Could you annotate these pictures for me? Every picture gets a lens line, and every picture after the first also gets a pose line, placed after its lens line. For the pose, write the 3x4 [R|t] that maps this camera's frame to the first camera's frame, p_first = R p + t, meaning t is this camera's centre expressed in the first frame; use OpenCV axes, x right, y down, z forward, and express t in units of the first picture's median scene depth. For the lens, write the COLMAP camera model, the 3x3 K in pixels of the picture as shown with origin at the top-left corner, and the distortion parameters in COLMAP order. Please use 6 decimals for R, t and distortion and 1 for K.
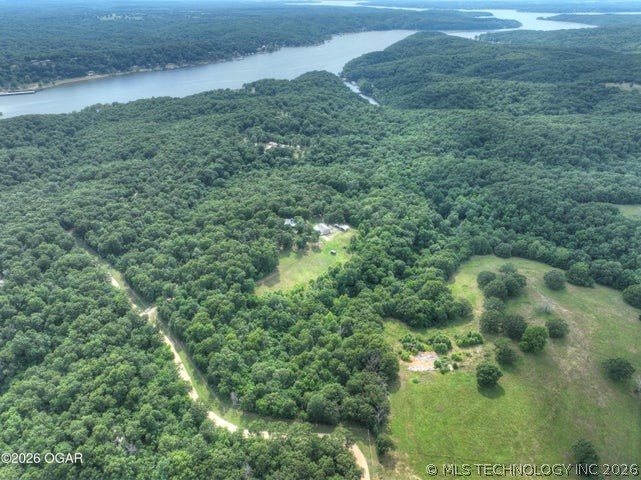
lens RADIAL K [[450.3, 0, 319.8], [0, 450.3, 239.2], [0, 0, 1]] dist [-0.007044, 0.027247]
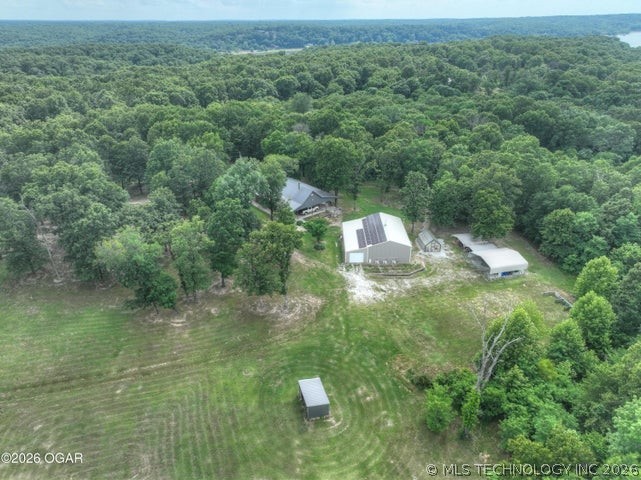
lens RADIAL K [[450.3, 0, 320.0], [0, 450.3, 241.9], [0, 0, 1]] dist [-0.007044, 0.027247]
pose [[0.853039, 0.215502, -0.475273, 0.077917], [-0.238297, 0.971110, 0.012624, -0.017054], [0.464263, 0.102487, 0.879748, 0.776596]]
